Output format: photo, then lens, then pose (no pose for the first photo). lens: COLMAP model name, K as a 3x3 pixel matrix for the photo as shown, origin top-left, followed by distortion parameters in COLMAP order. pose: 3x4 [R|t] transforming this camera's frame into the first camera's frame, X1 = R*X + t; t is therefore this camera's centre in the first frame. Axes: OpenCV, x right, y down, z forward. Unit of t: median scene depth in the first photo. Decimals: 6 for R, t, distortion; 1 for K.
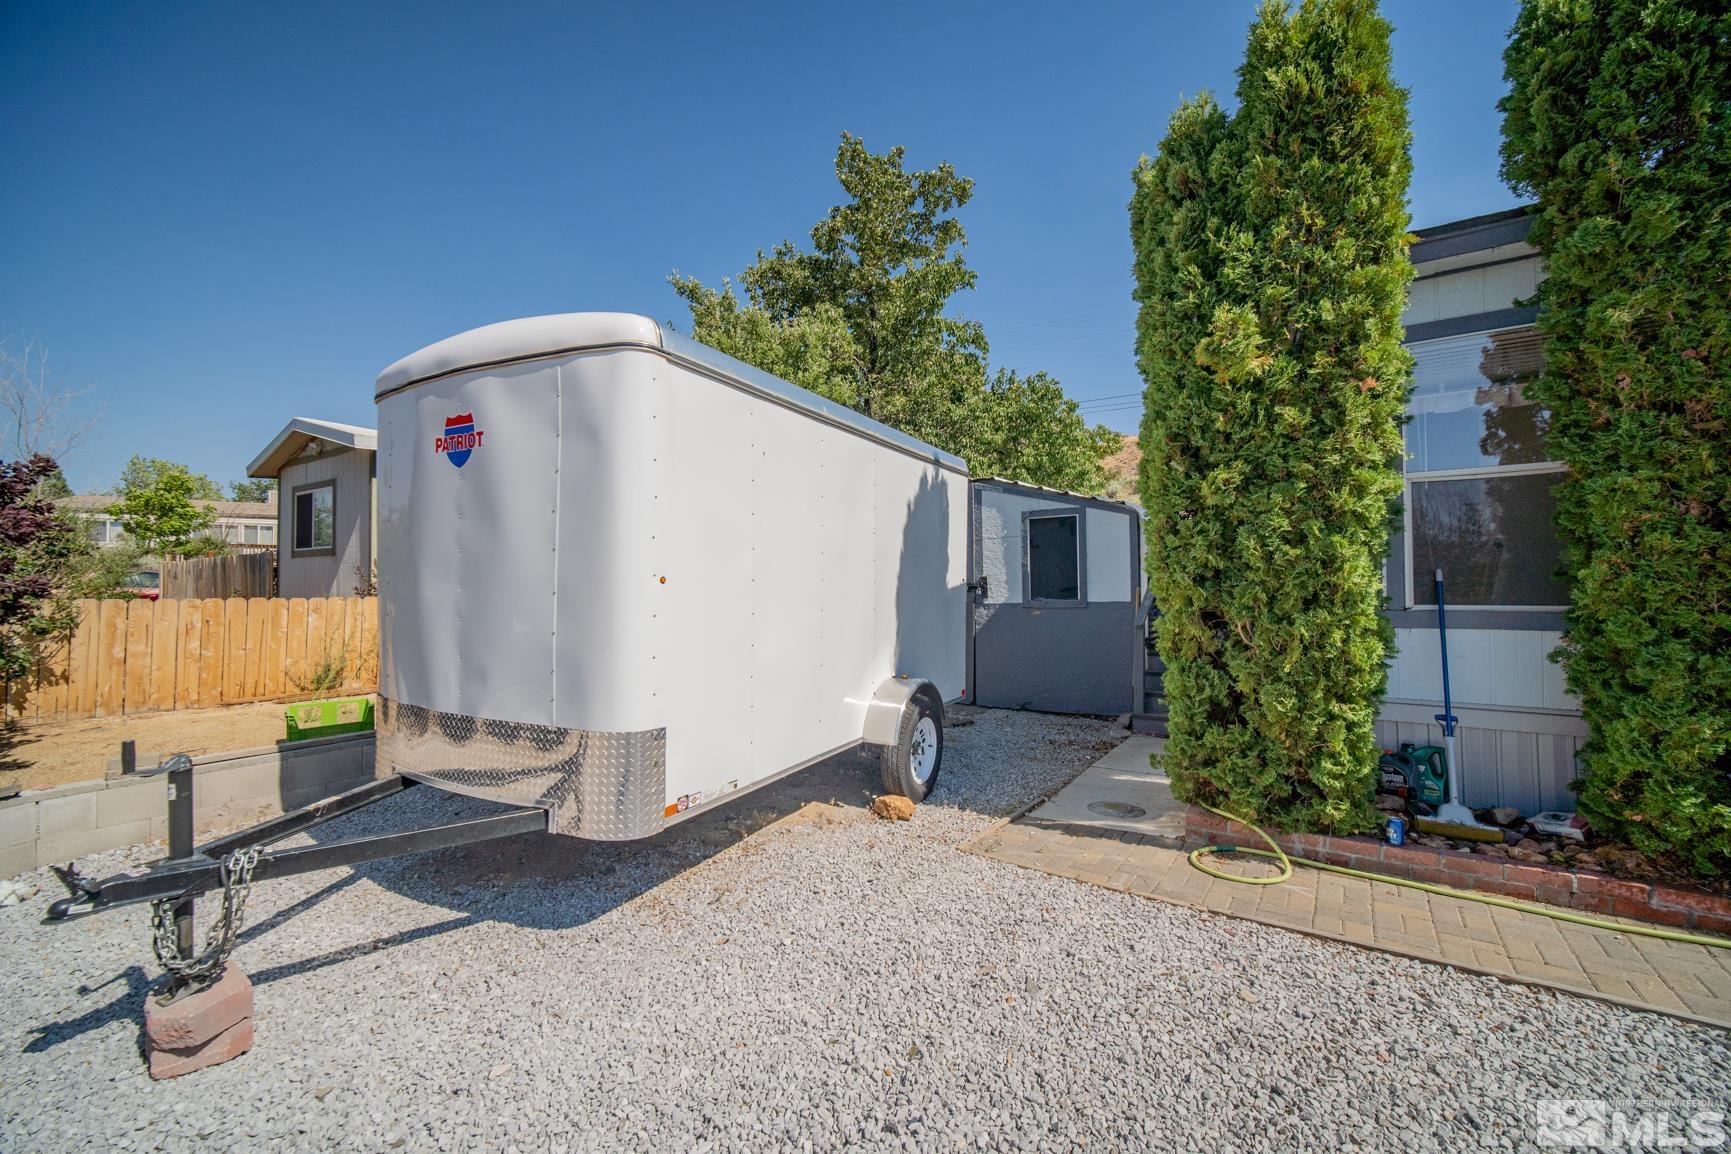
lens RADIAL K [[686.4, 0, 862.2], [0, 686.4, 575.8], [0, 0, 1]] dist [0.000407, 0.000169]
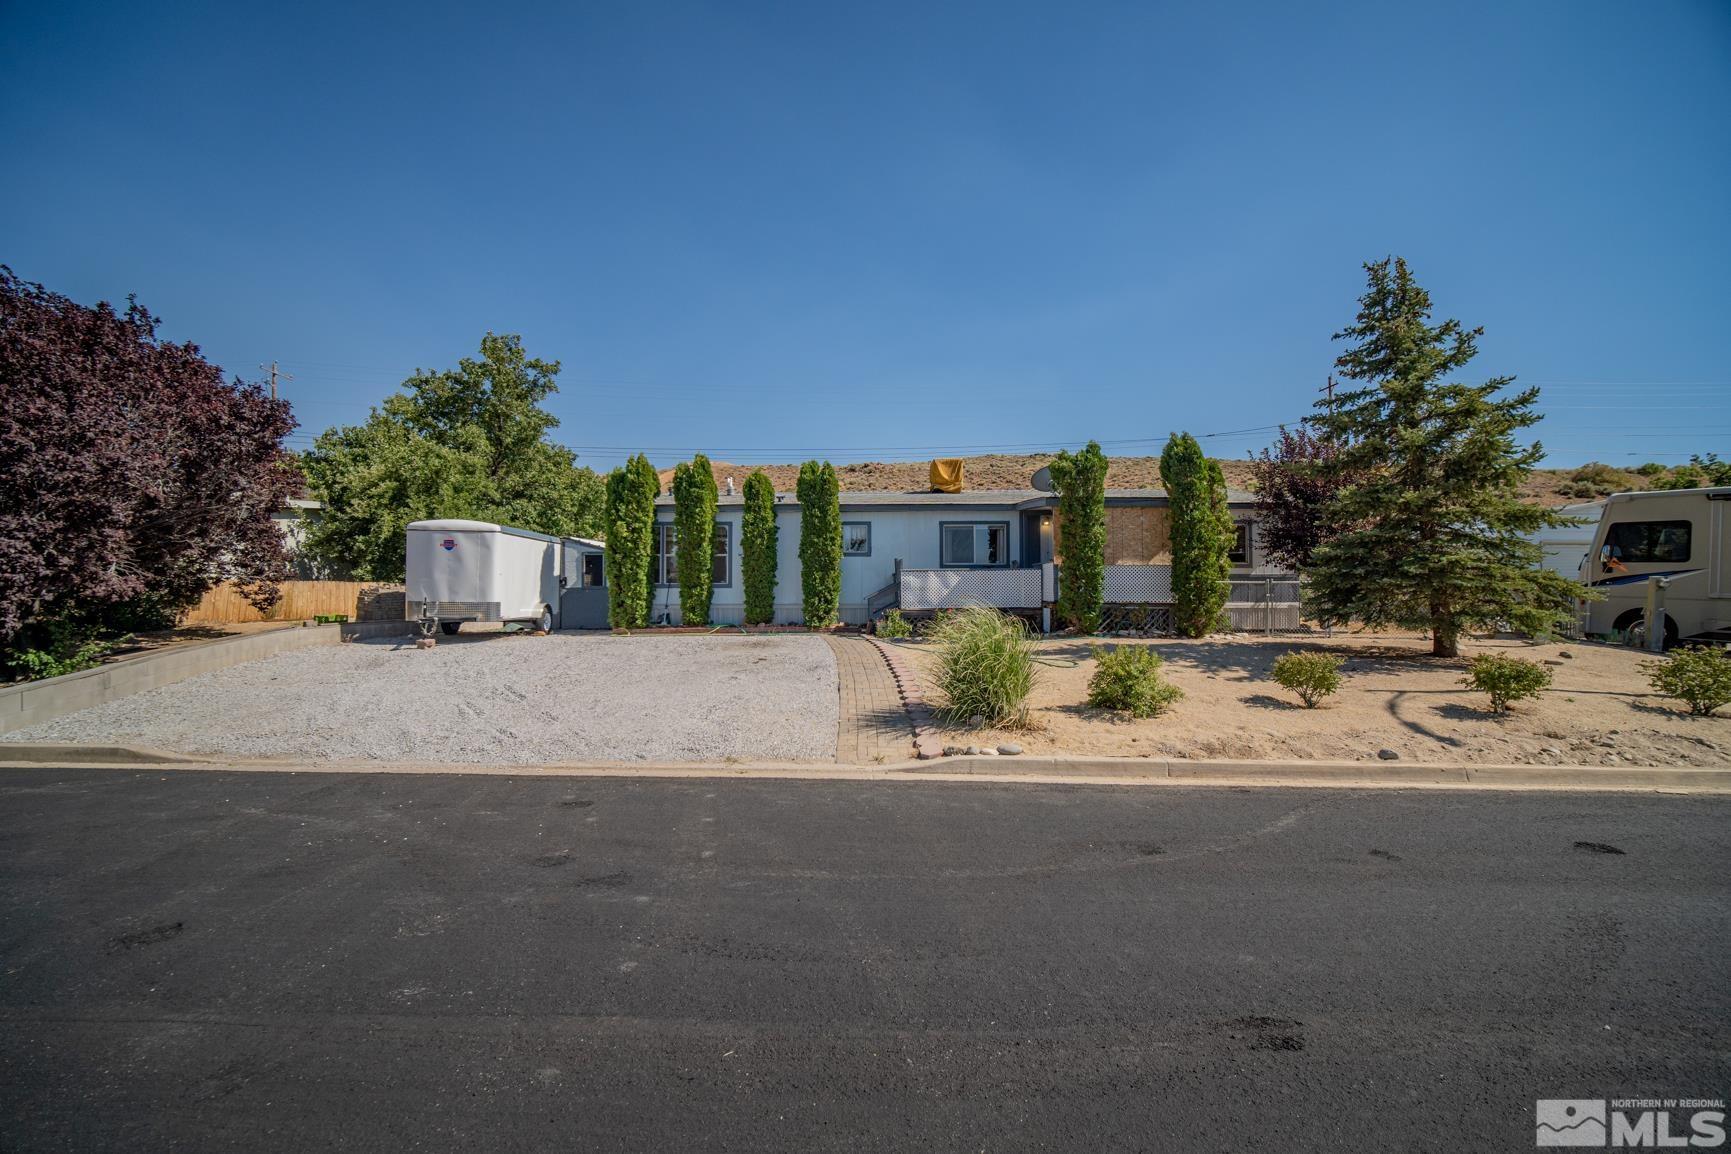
lens RADIAL K [[686.4, 0, 858.4], [0, 686.4, 587.5], [0, 0, 1]] dist [0.000407, 0.000169]
pose [[0.838372, 0.009498, 0.545016, -0.682640], [-0.012645, 0.999918, 0.002026, 0.047992], [-0.544952, -0.008590, 0.838423, -3.928013]]
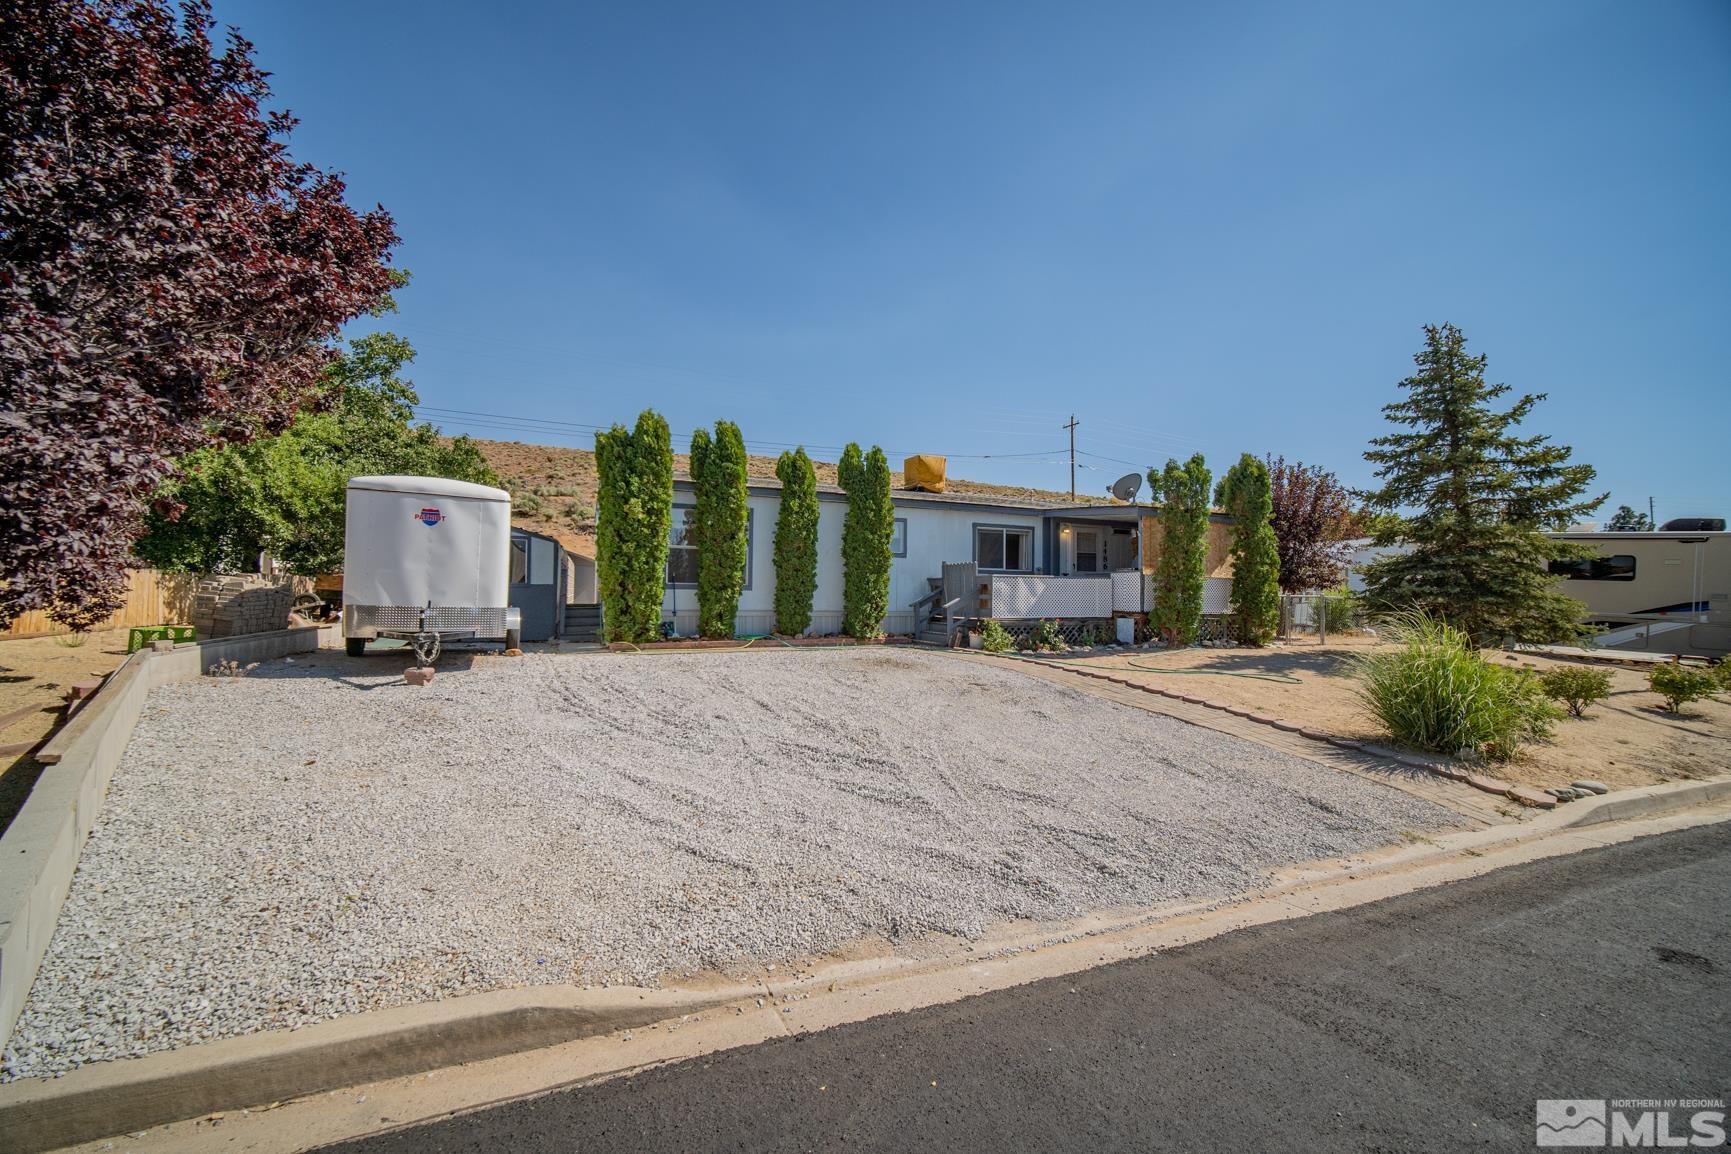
lens RADIAL K [[686.4, 0, 858.5], [0, 686.4, 578.3], [0, 0, 1]] dist [0.000407, 0.000169]
pose [[0.550747, 0.034490, 0.833959, -1.774208], [-0.033000, 0.999264, -0.019534, 0.062416], [-0.834020, -0.016763, 0.551480, -1.953775]]
